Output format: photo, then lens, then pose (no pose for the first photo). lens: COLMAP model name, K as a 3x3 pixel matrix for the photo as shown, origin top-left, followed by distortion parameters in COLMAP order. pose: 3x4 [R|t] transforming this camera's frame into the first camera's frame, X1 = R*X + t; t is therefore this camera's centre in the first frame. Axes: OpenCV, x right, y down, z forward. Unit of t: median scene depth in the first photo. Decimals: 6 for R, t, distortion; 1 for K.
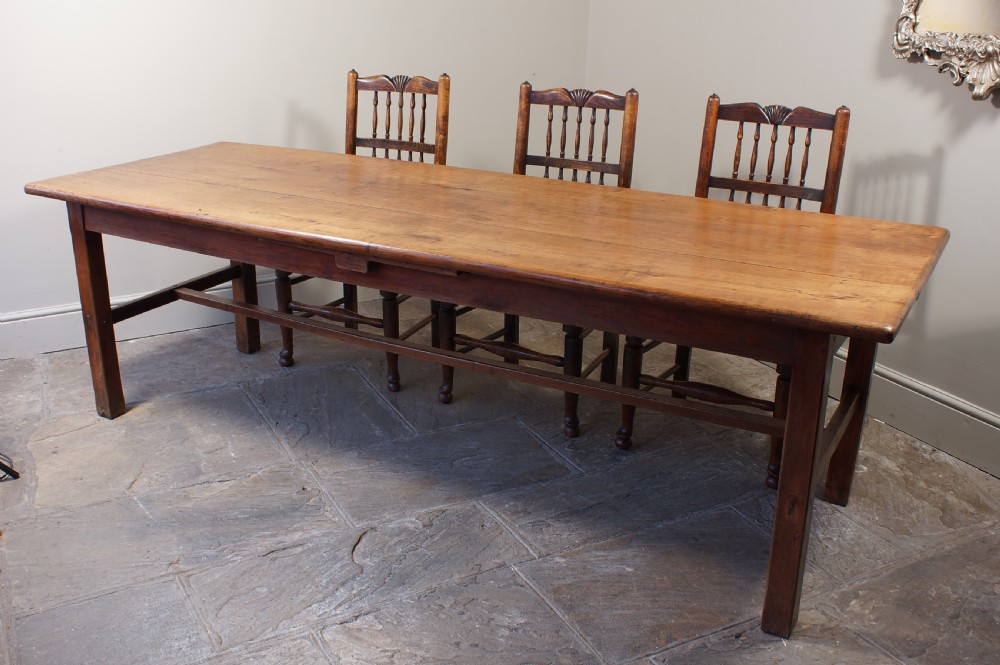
lens RADIAL K [[994.4, 0, 496.4], [0, 994.4, 349.9], [0, 0, 1]] dist [-0.142418, 0.140328]
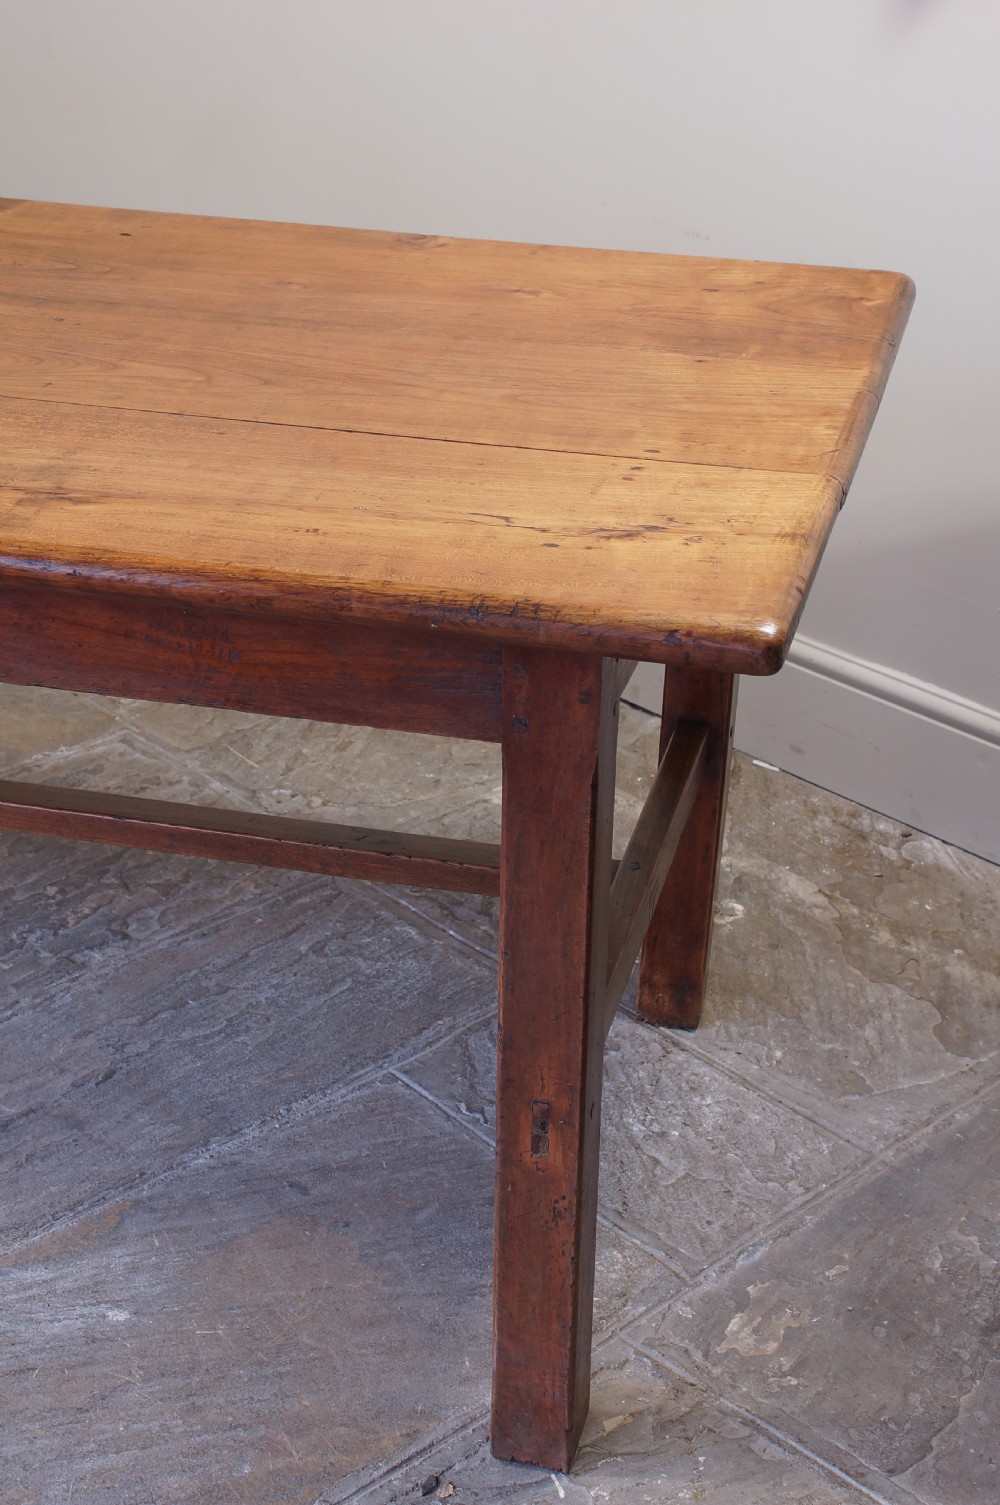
lens RADIAL K [[2408.4, 0, 501.9], [0, 2408.4, 785.1], [0, 0, 1]] dist [-0.042661, -0.013401]
pose [[0.961202, -0.108604, 0.253567, 0.068092], [0.081486, 0.990002, 0.115132, -0.051050], [-0.263535, -0.090004, 0.960442, 0.153414]]
